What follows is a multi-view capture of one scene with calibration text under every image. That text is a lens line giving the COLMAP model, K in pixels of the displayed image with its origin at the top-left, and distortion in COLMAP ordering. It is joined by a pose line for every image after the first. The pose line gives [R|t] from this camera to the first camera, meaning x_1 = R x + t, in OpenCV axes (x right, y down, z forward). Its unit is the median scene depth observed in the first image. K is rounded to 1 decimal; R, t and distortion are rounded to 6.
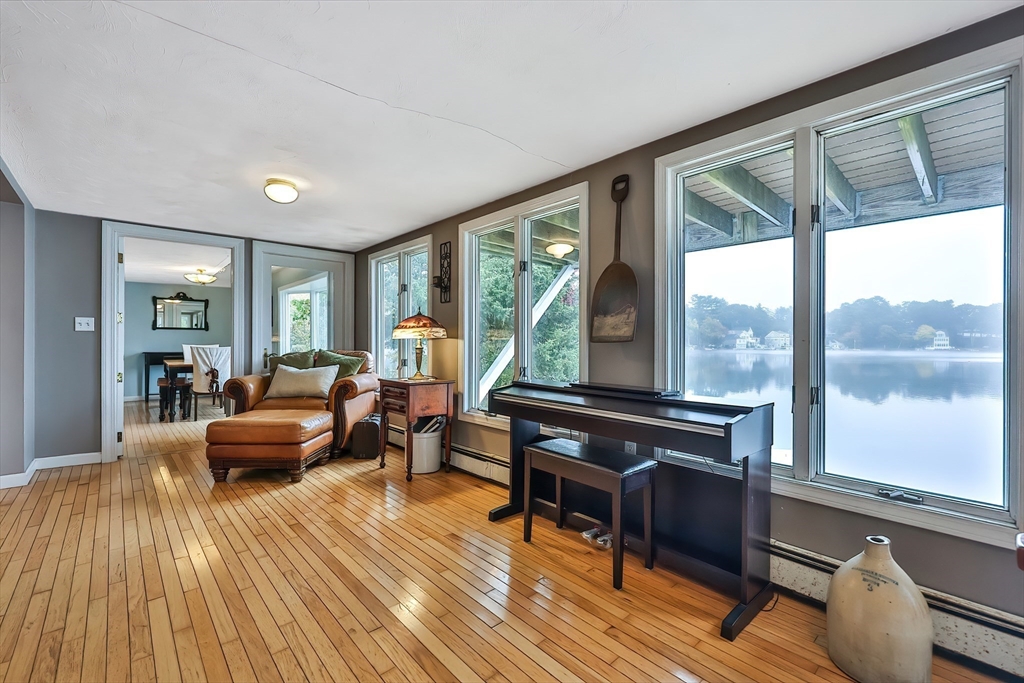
lens RADIAL K [[441.5, 0, 508.6], [0, 441.5, 340.0], [0, 0, 1]] dist [0.001370, 0.001275]
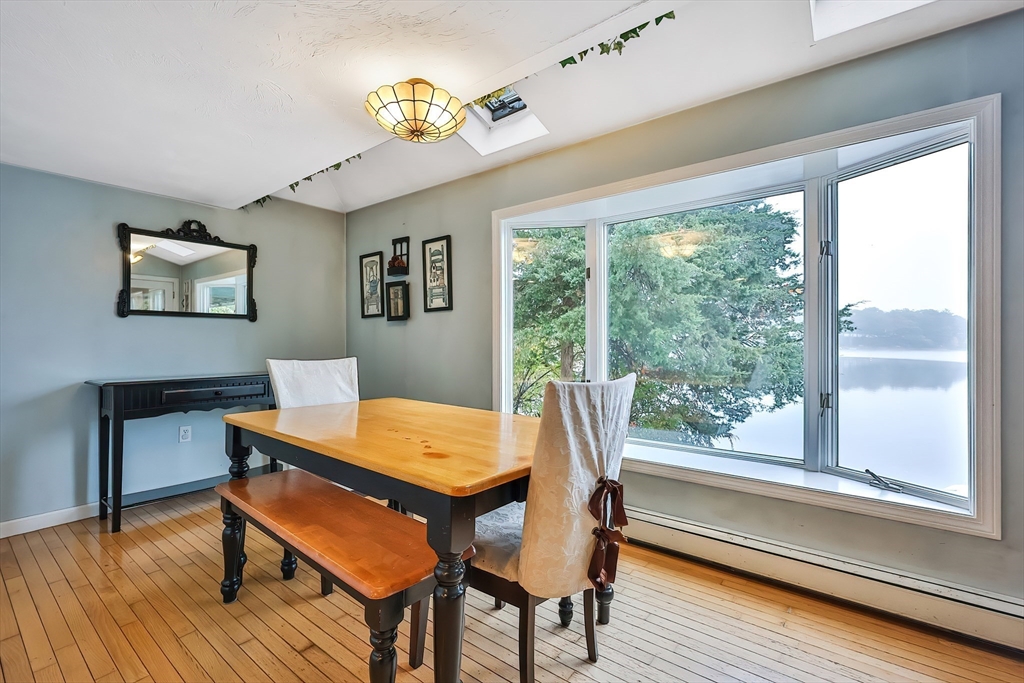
lens RADIAL K [[441.5, 0, 510.5], [0, 441.5, 343.0], [0, 0, 1]] dist [0.001370, 0.001275]
pose [[0.978966, -0.000450, 0.204022, -1.206430], [-0.001015, 0.999974, 0.007073, -0.007874], [-0.204020, -0.007131, 0.978941, 1.240155]]
